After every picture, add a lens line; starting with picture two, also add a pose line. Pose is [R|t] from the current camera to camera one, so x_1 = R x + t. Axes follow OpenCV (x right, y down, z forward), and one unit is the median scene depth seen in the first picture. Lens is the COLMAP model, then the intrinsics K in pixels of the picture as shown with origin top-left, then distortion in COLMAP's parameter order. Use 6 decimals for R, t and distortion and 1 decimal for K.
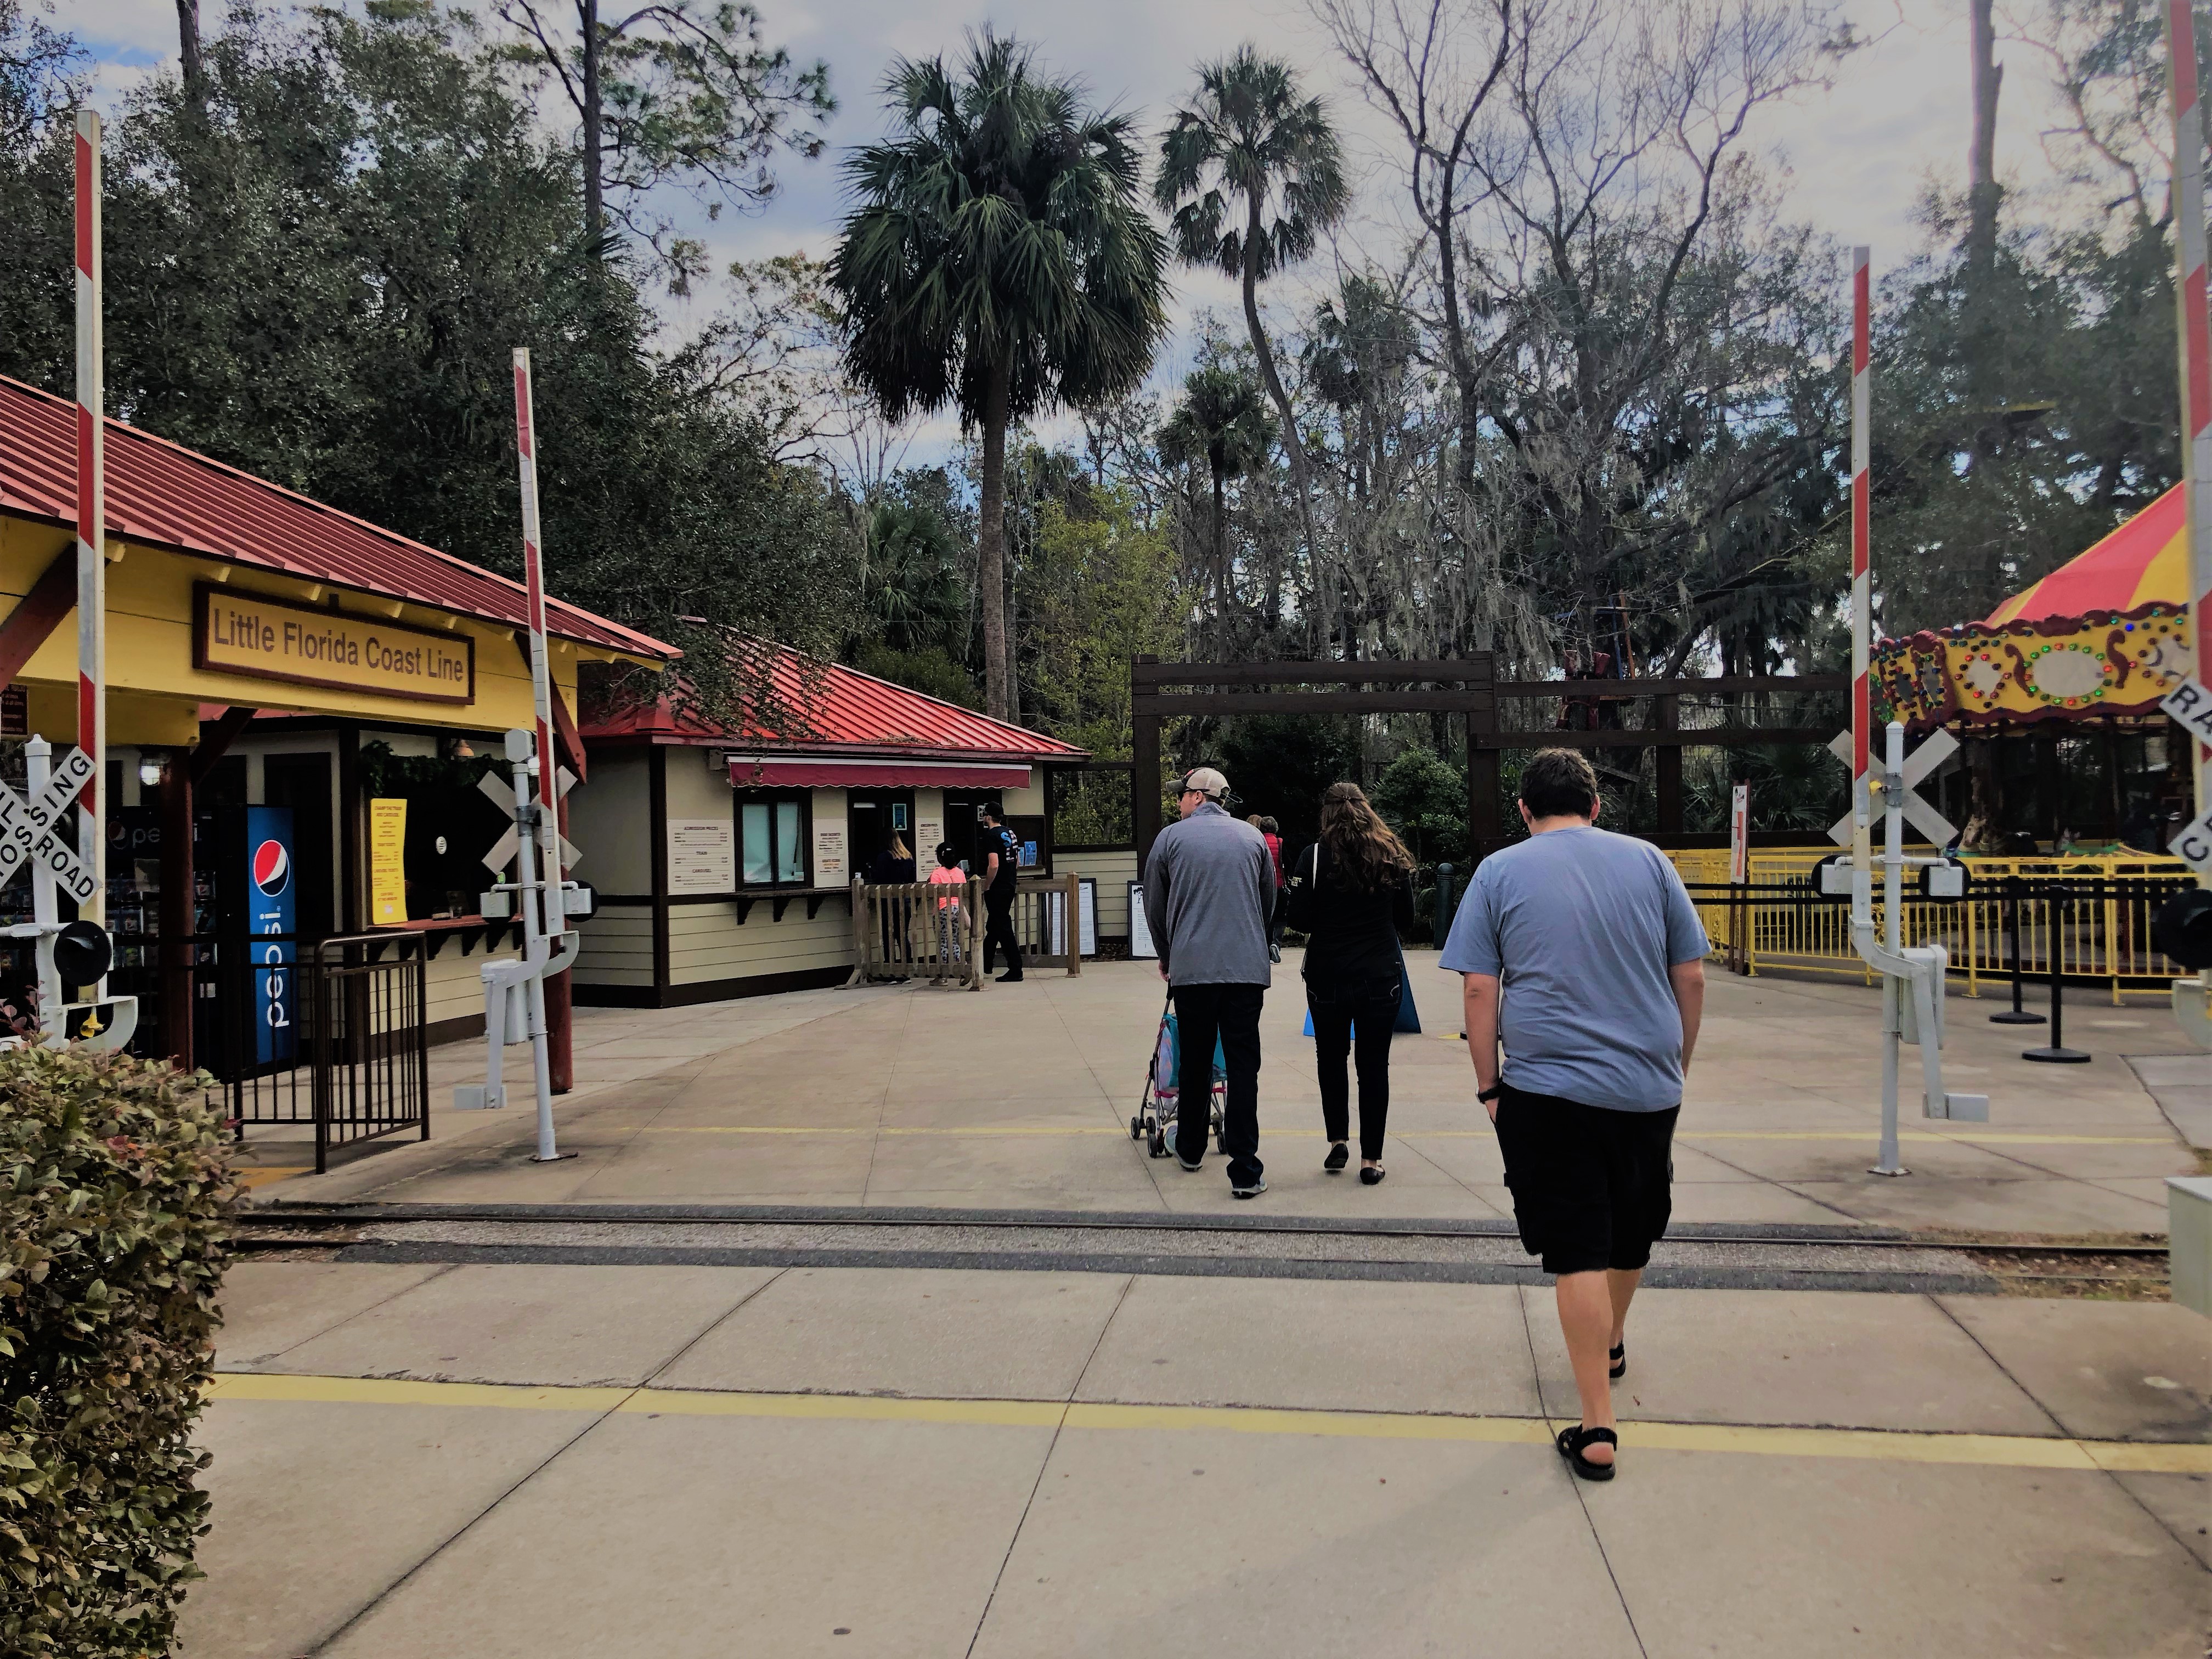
lens RADIAL K [[1836.6, 0, 1106.5], [0, 1836.6, 830.9], [0, 0, 1]] dist [0.050420, 0.001713]
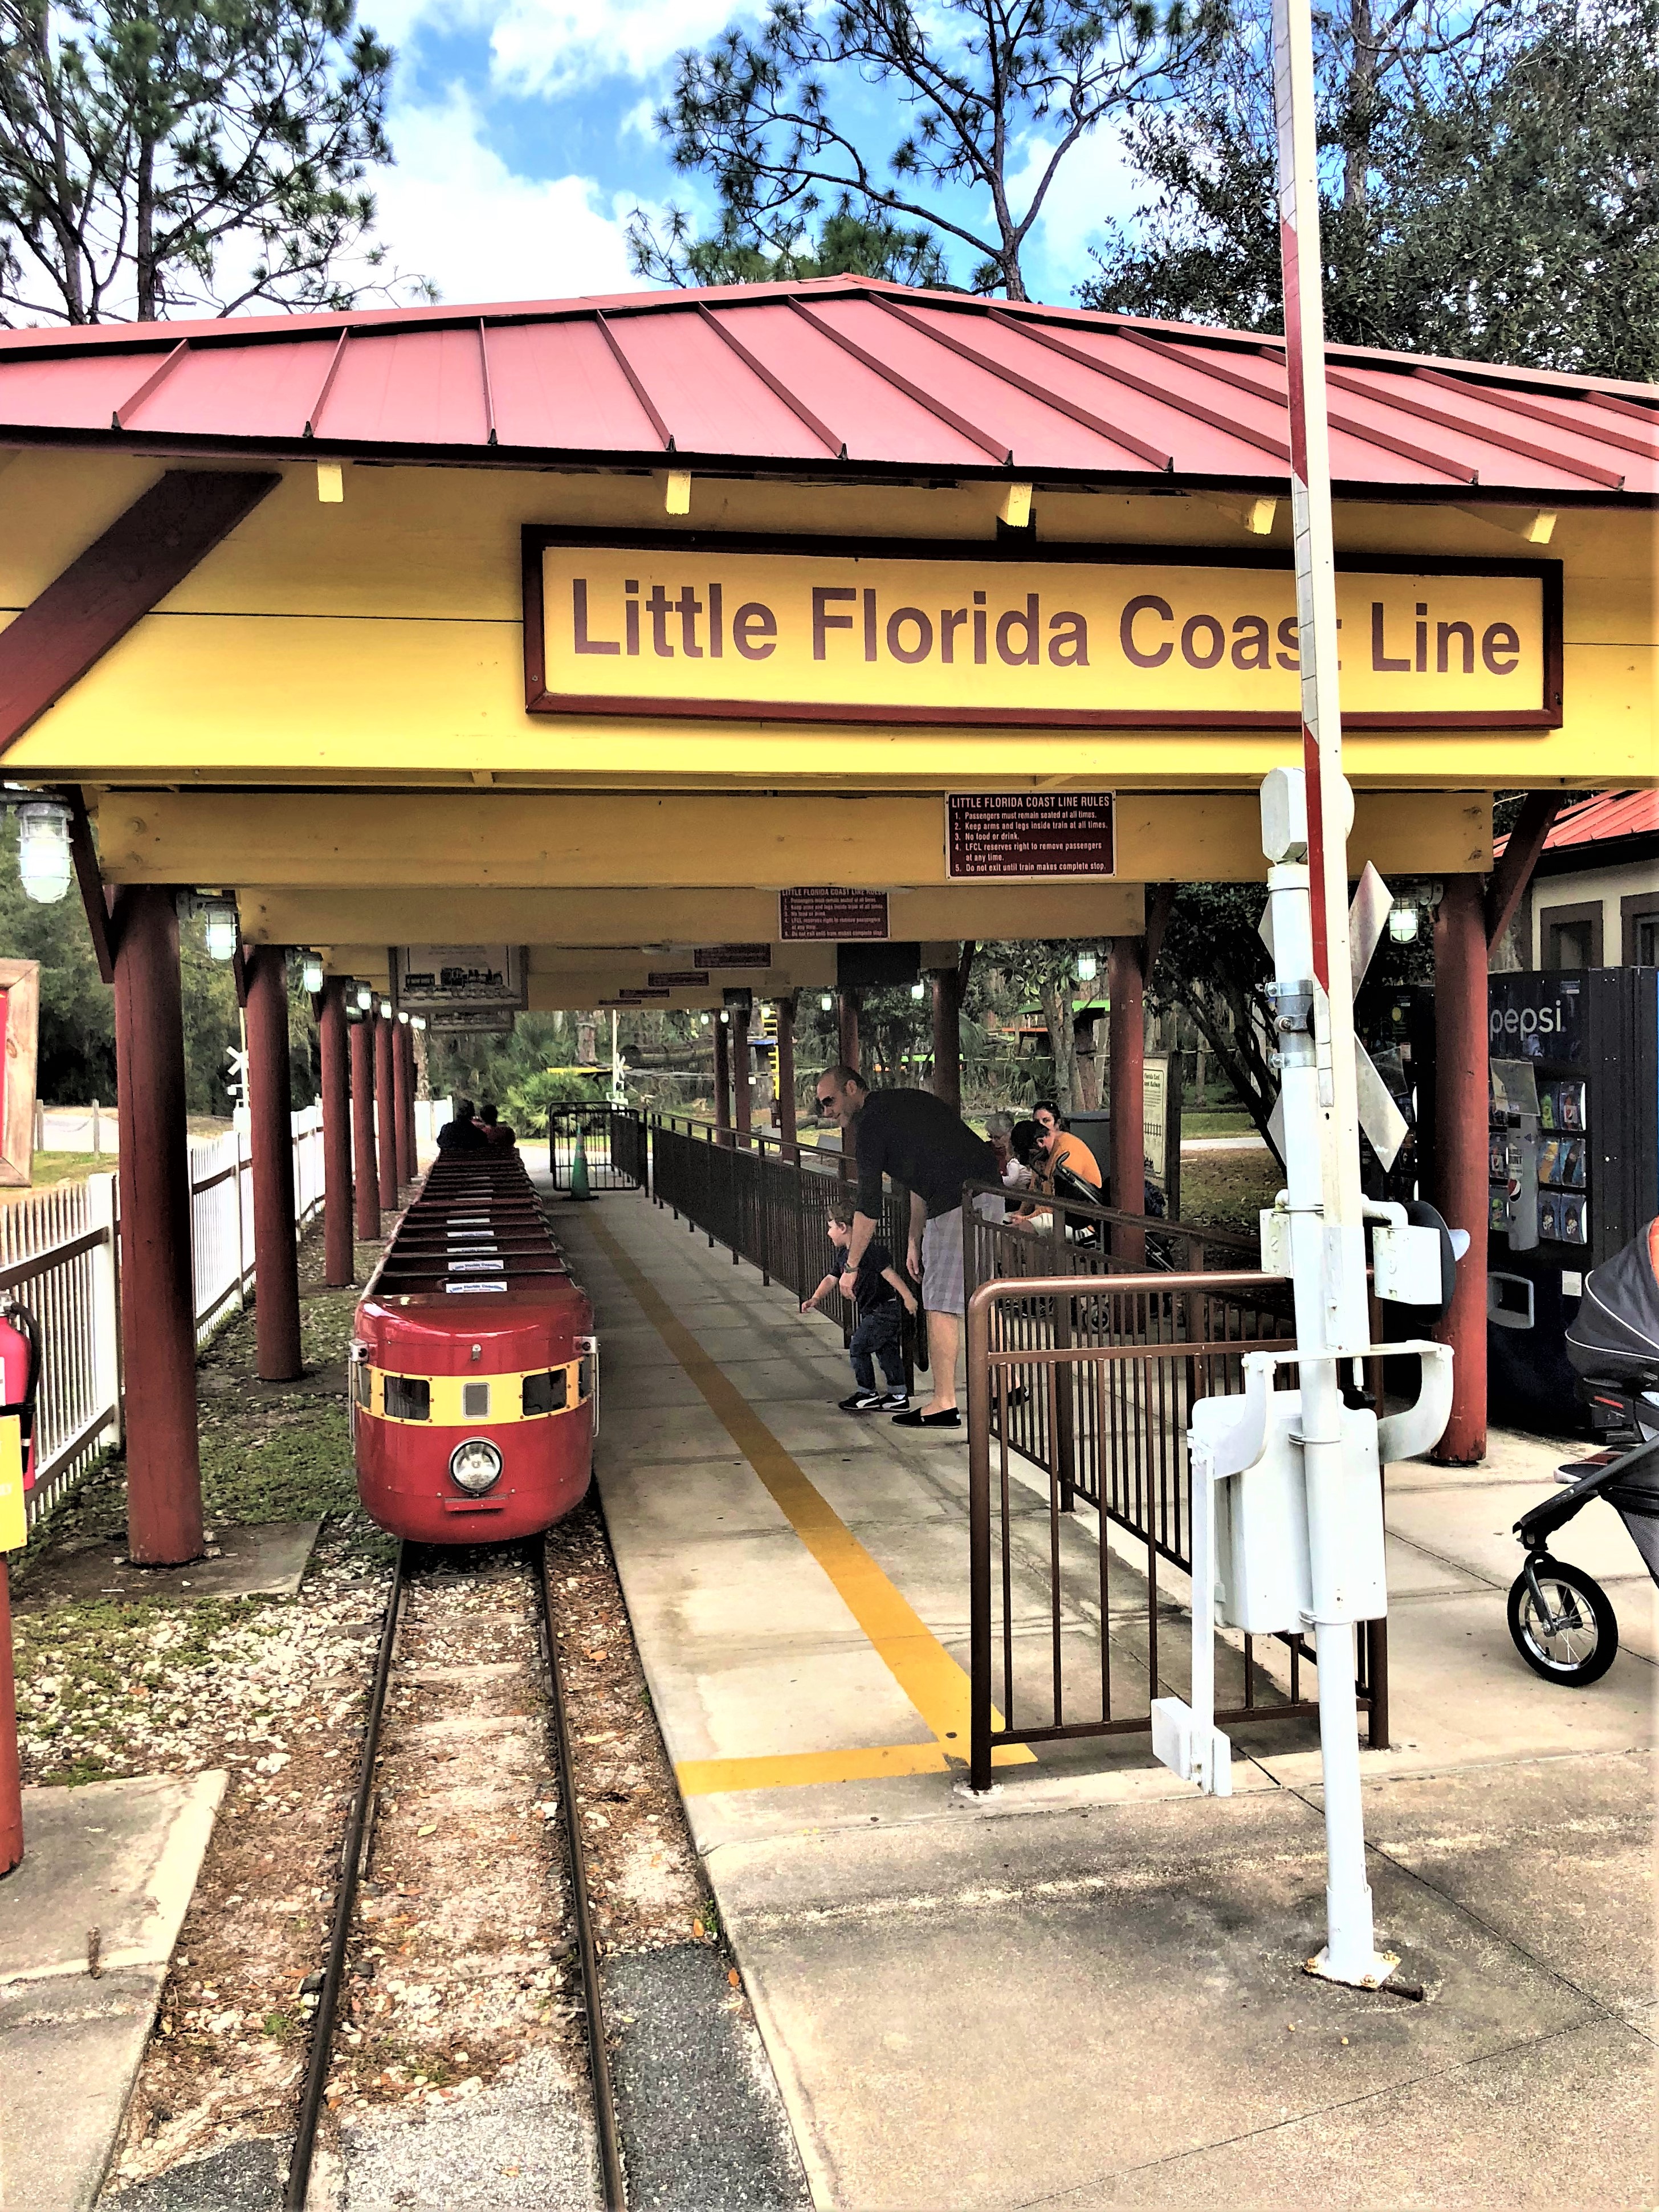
lens RADIAL K [[1836.5, 0, 830.9], [0, 1836.5, 1092.2], [0, 0, 1]] dist [0.050420, 0.001713]
pose [[0.352651, 0.040095, -0.934895, -0.015214], [0.012313, 0.998796, 0.047480, -0.010541], [0.935674, -0.028256, 0.351733, 0.811727]]
